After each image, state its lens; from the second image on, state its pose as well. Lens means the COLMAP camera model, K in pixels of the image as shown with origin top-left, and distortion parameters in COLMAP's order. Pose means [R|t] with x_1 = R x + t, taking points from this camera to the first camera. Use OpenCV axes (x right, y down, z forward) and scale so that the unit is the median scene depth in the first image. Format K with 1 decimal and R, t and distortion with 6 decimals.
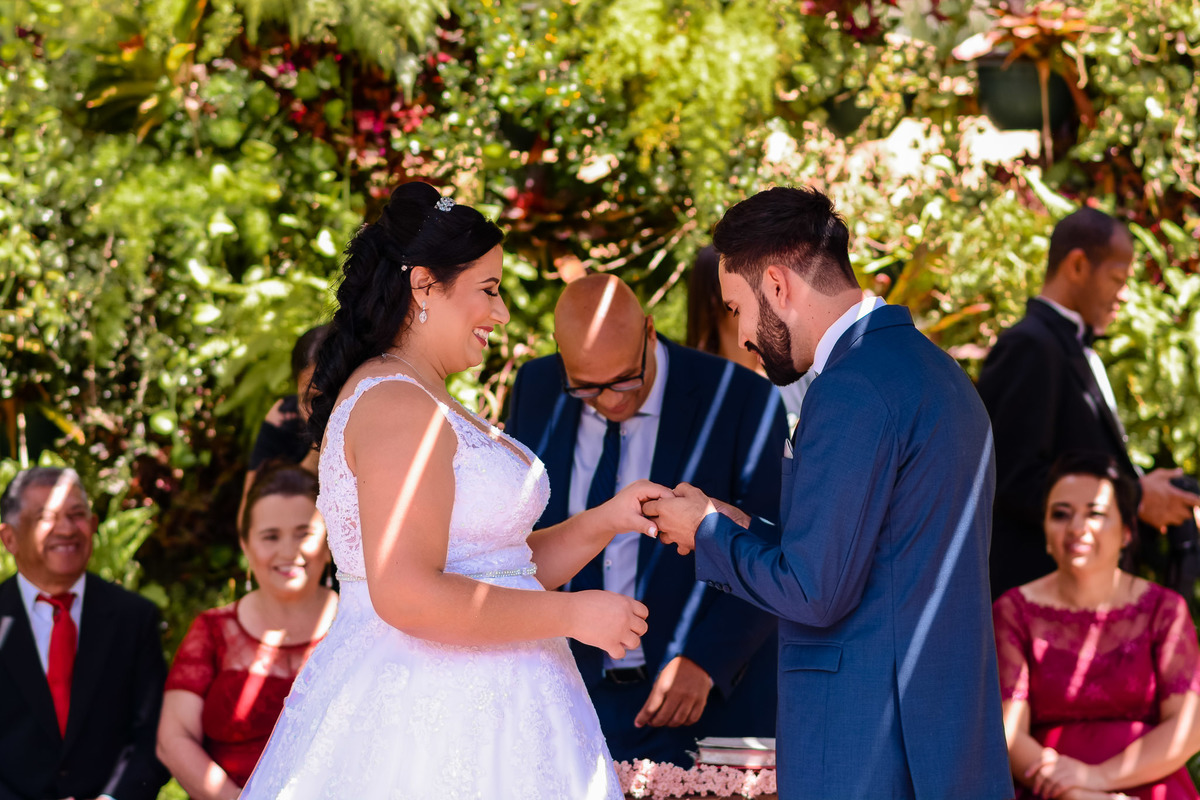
lens RADIAL K [[4350.6, 0, 600.0], [0, 4350.6, 400.0], [0, 0, 1]] dist [-0.051106, 2.301193]
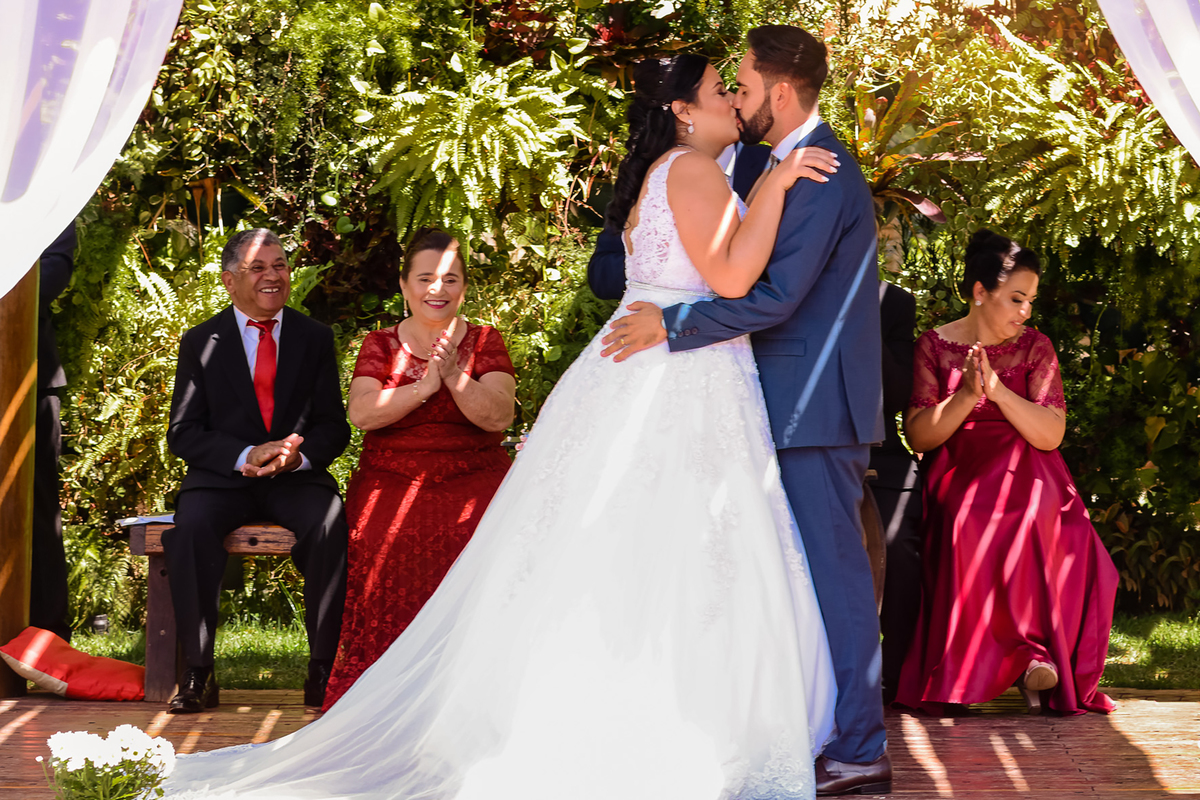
lens RADIAL K [[6010.3, 0, 600.0], [0, 6010.3, 400.0], [0, 0, 1]] dist [0.180411, -1.384303]
pose [[0.999717, 0.020103, -0.012695, 0.005218], [-0.019724, 0.999376, 0.029309, 0.011010], [0.013277, -0.029050, 0.999490, -0.803887]]
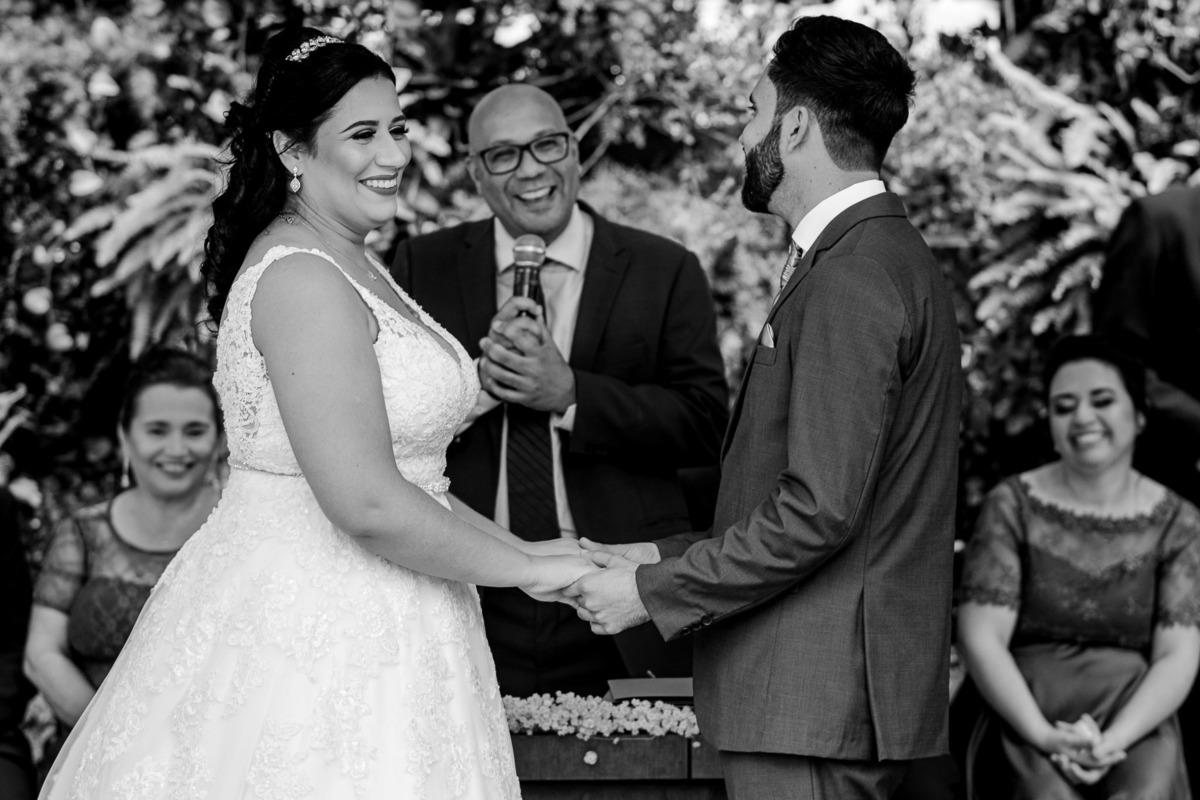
lens RADIAL K [[4350.6, 0, 600.0], [0, 4350.6, 400.0], [0, 0, 1]] dist [-0.051106, 2.301193]
pose [[0.999567, 0.016200, 0.024574, -0.004448], [-0.016852, 0.999505, 0.026580, -0.000324], [-0.024131, -0.026983, 0.999345, 0.085086]]
